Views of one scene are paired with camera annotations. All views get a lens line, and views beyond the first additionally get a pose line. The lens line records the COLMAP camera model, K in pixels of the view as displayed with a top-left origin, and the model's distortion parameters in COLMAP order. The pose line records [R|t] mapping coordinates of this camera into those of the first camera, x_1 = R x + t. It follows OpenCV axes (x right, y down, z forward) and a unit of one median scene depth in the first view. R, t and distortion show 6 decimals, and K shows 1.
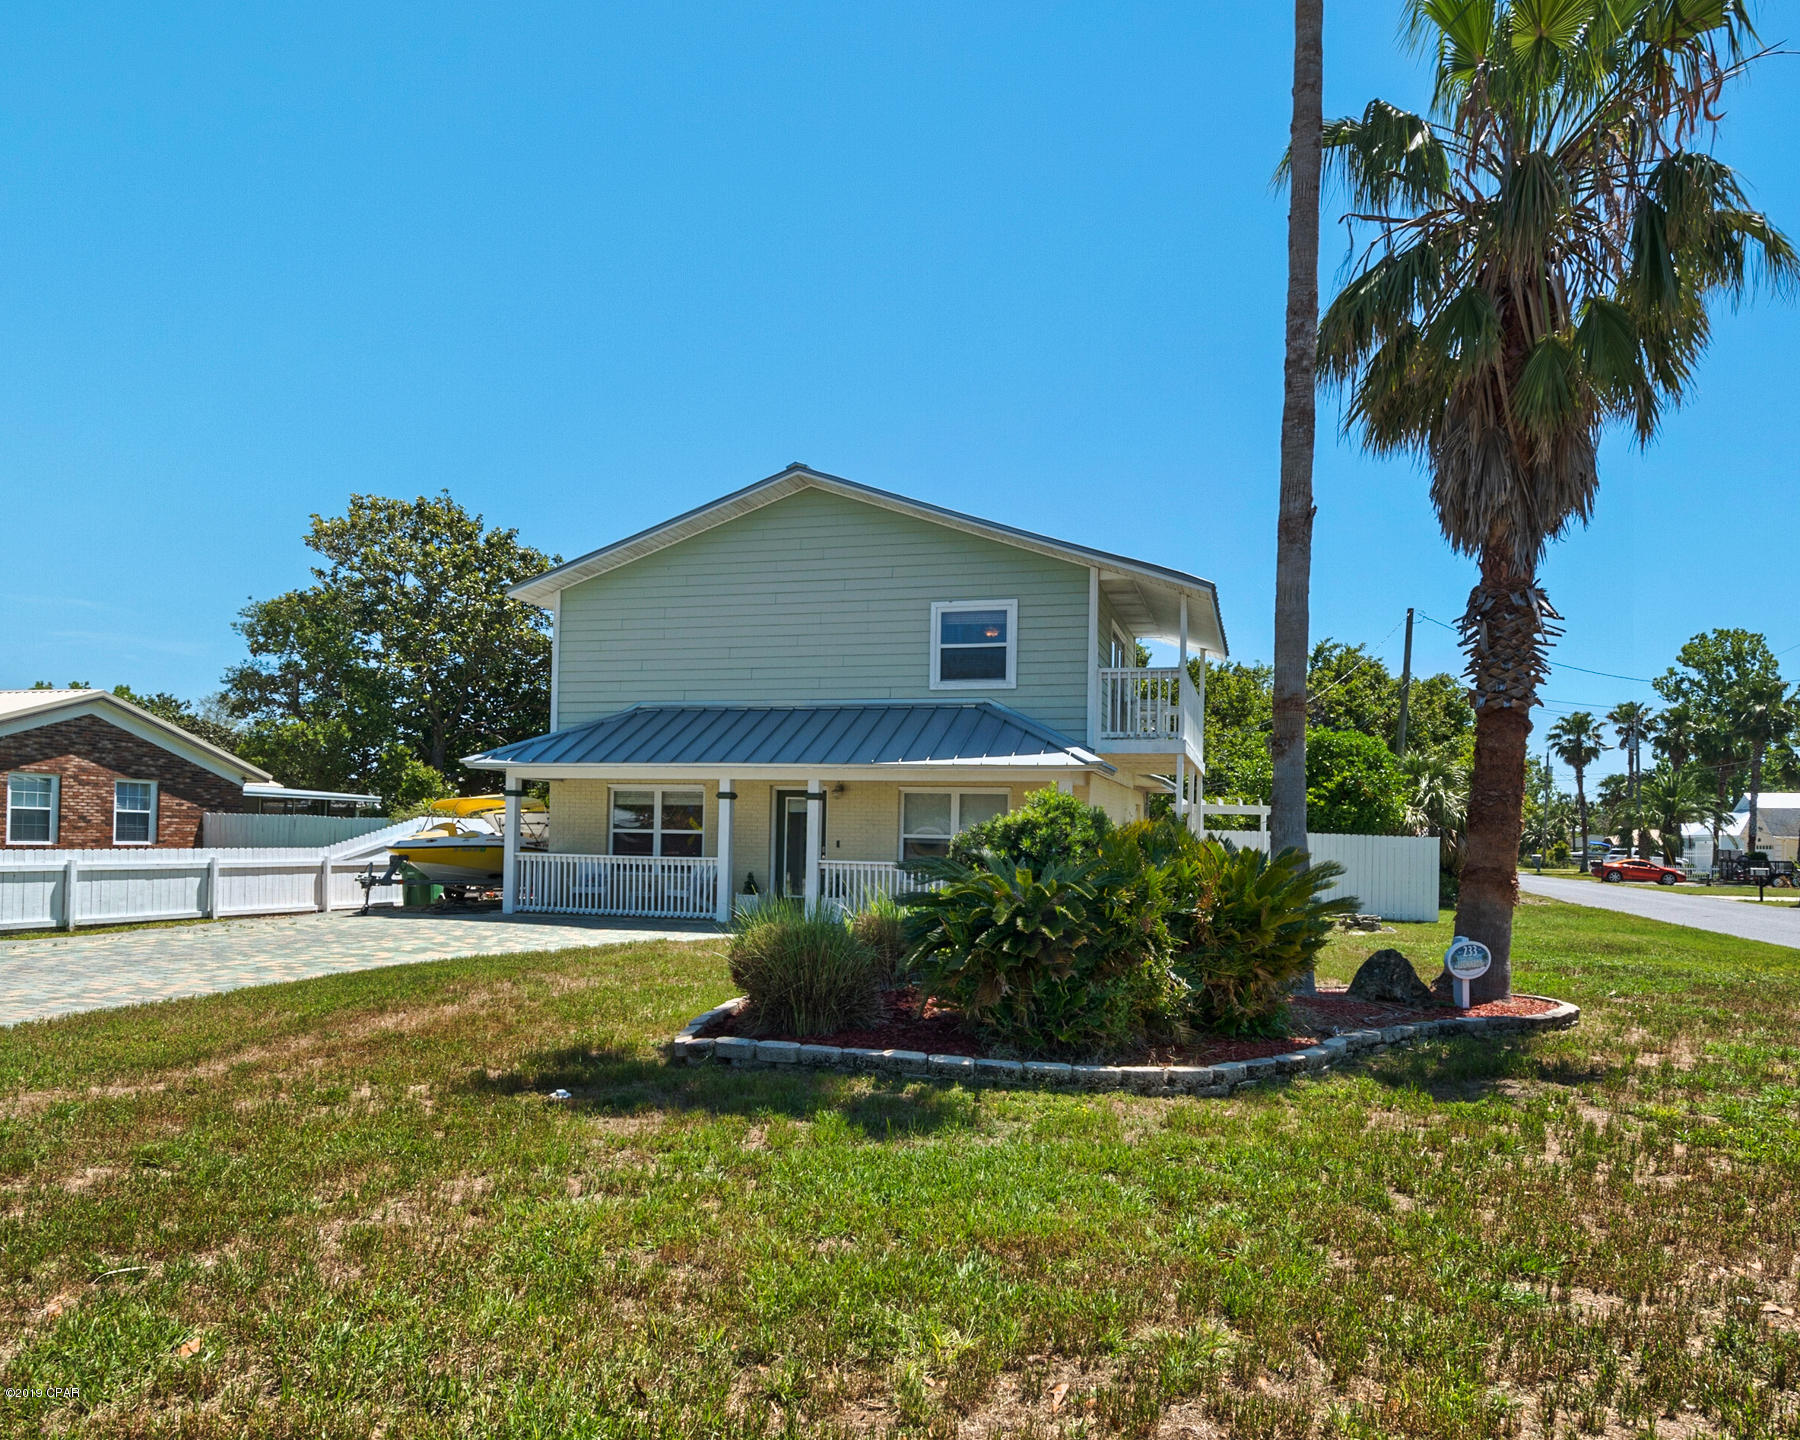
lens RADIAL K [[1183.9, 0, 894.6], [0, 1183.9, 861.3], [0, 0, 1]] dist [0.003404, 0.000873]
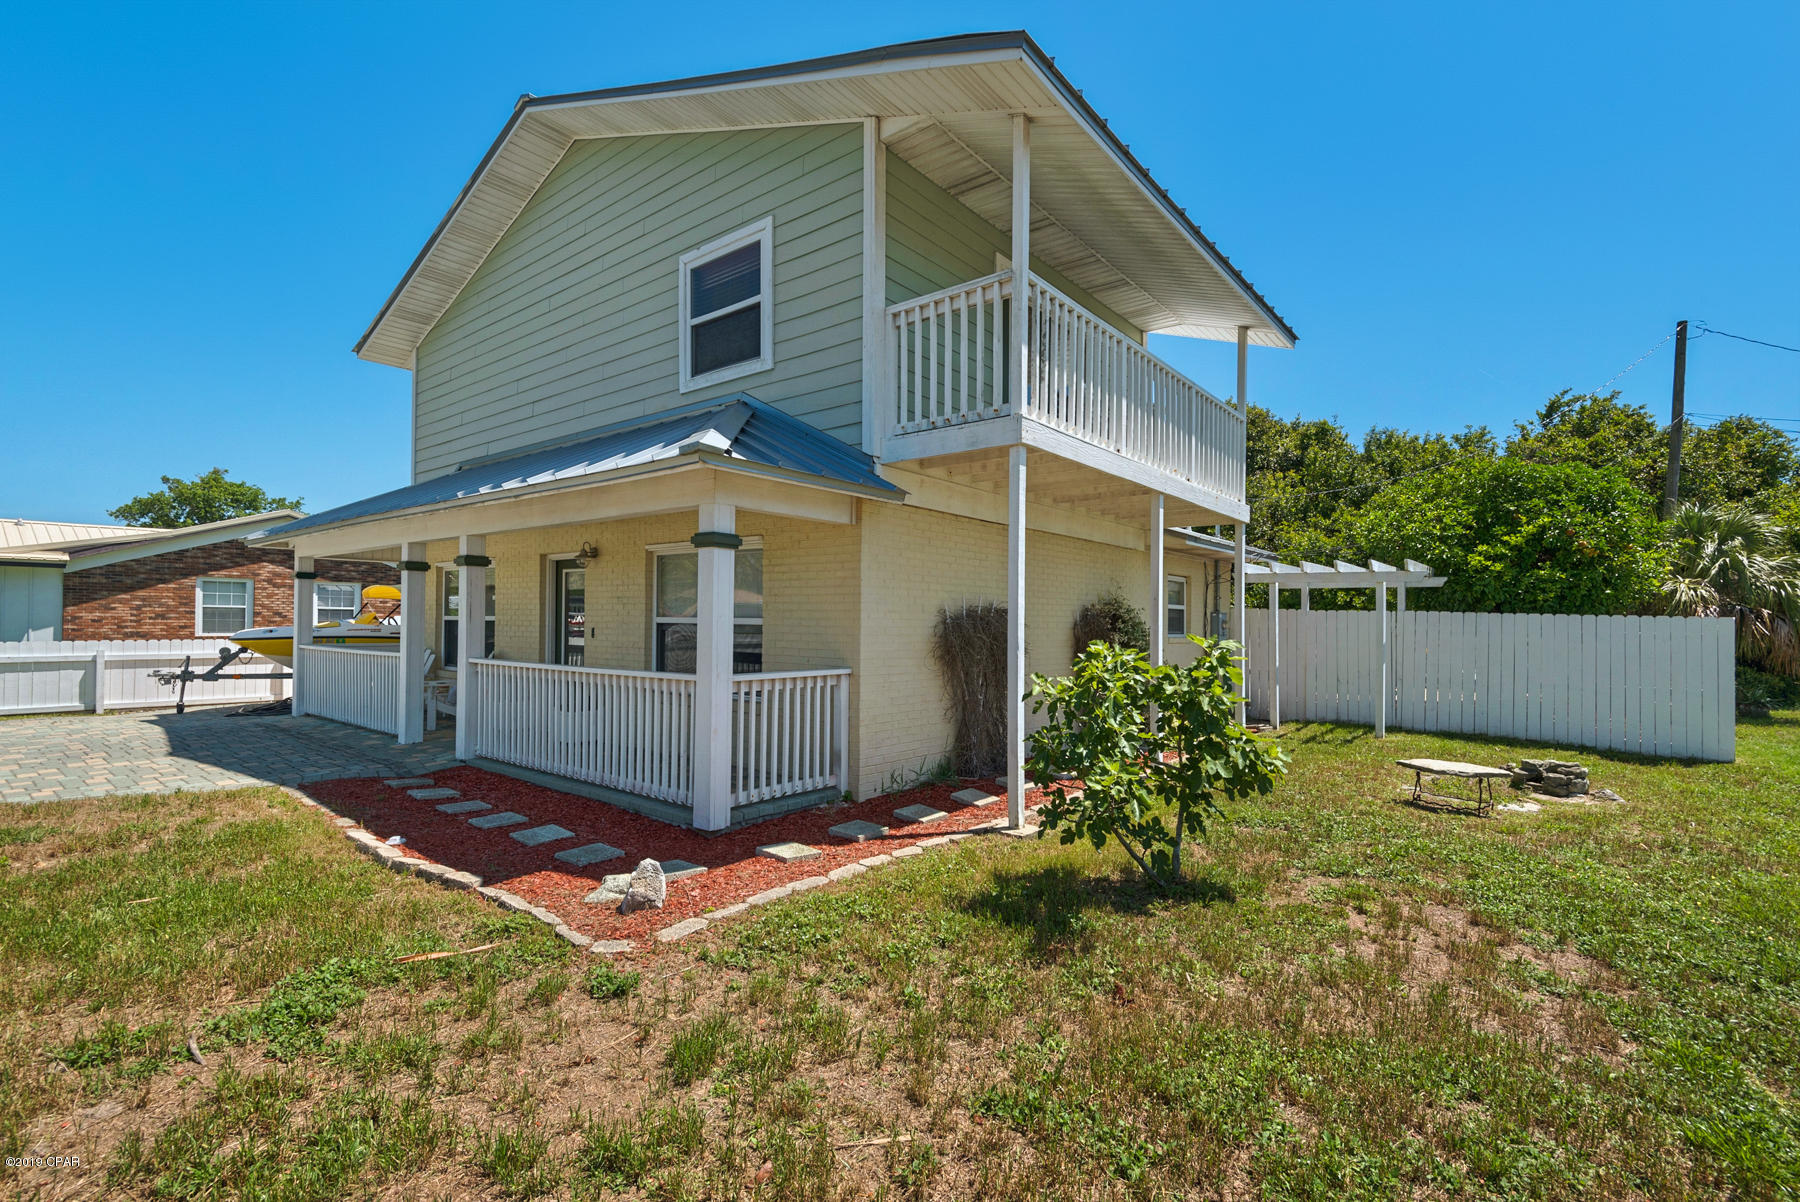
lens RADIAL K [[823.7, 0, 865.7], [0, 823.7, 626.0], [0, 0, 1]] dist [0.020343, -0.013343]
pose [[0.927349, -0.007475, -0.374124, 0.283181], [-0.000871, 0.999755, -0.022134, -0.008079], [0.374197, 0.020852, 0.927115, 0.605799]]
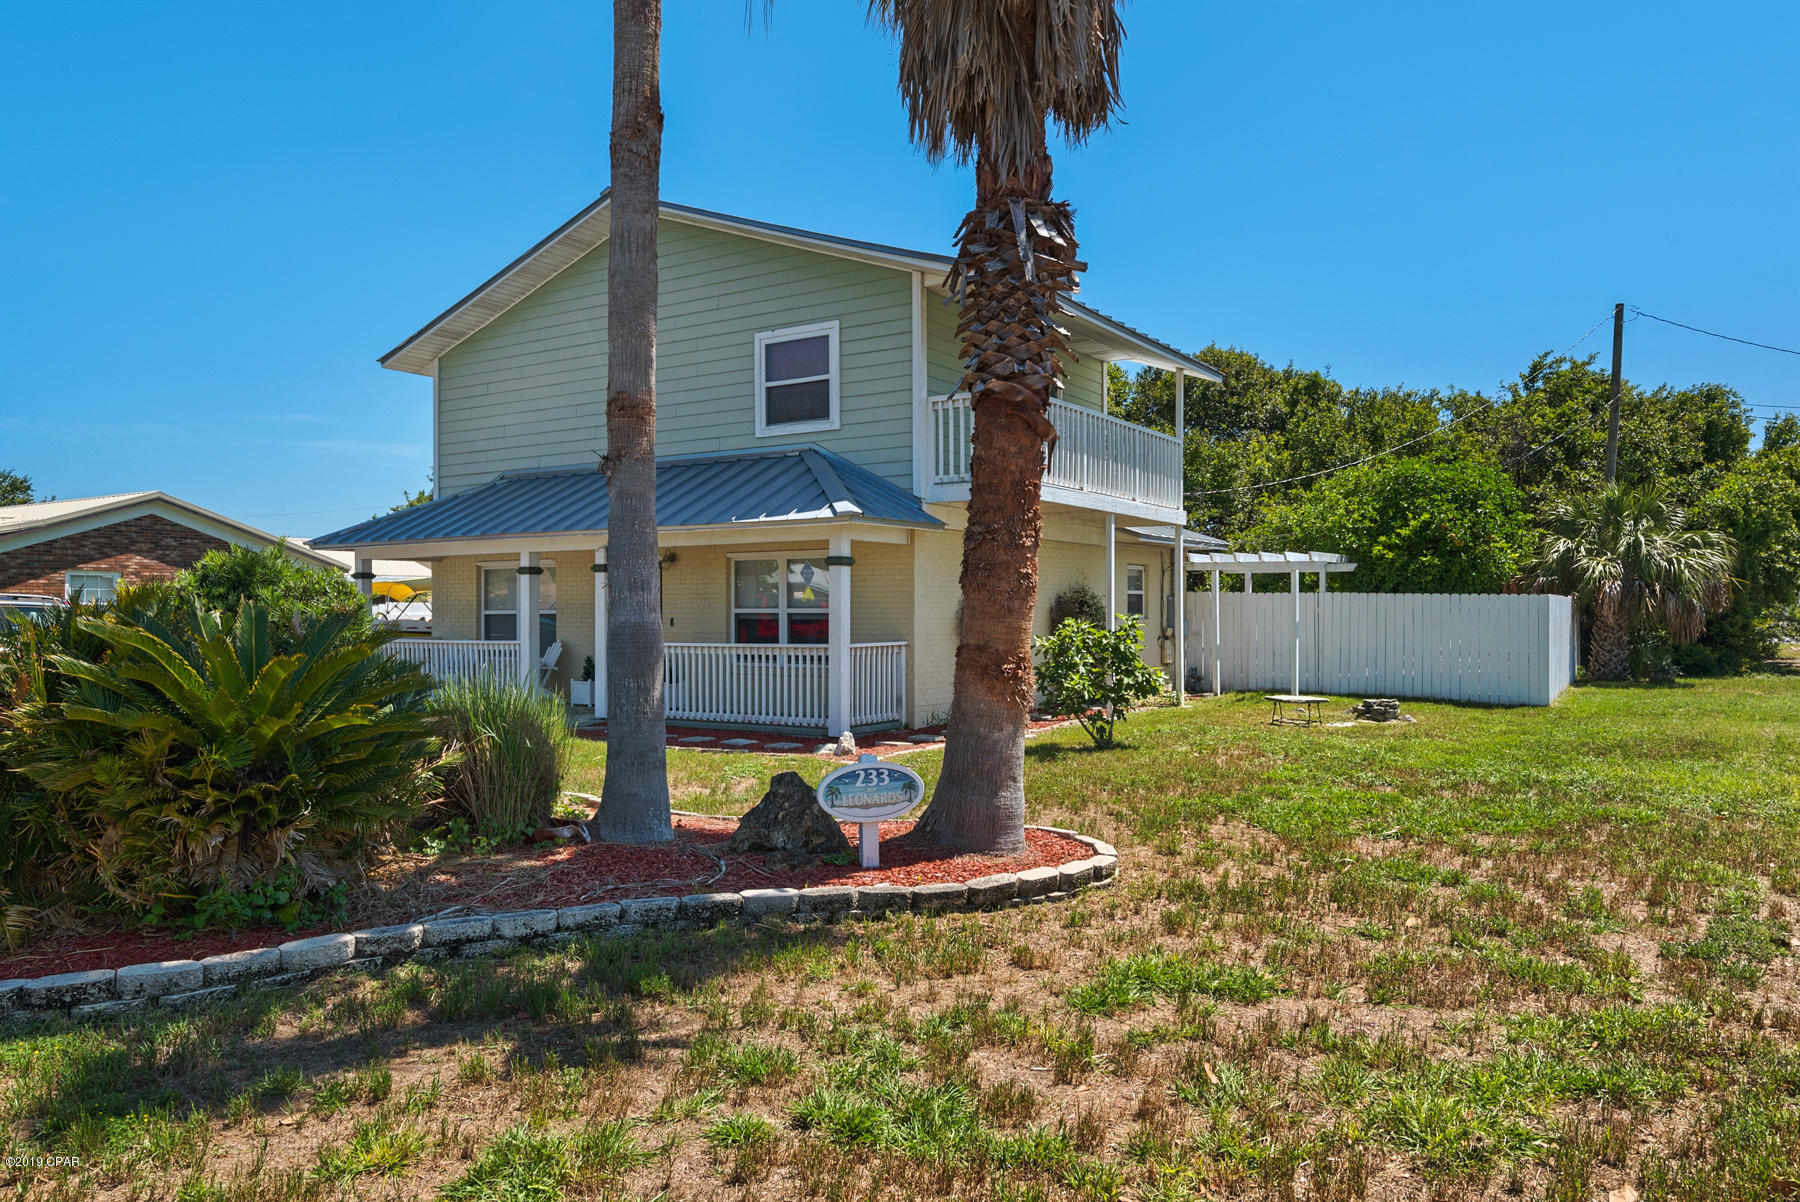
lens RADIAL K [[1199.7, 0, 876.2], [0, 1199.7, 664.3], [0, 0, 1]] dist [0.000119, -0.000063]
pose [[0.963856, -0.012695, -0.266123, 0.329283], [0.018821, 0.999613, 0.020483, 0.001220], [0.265760, -0.024752, 0.963722, 0.186511]]
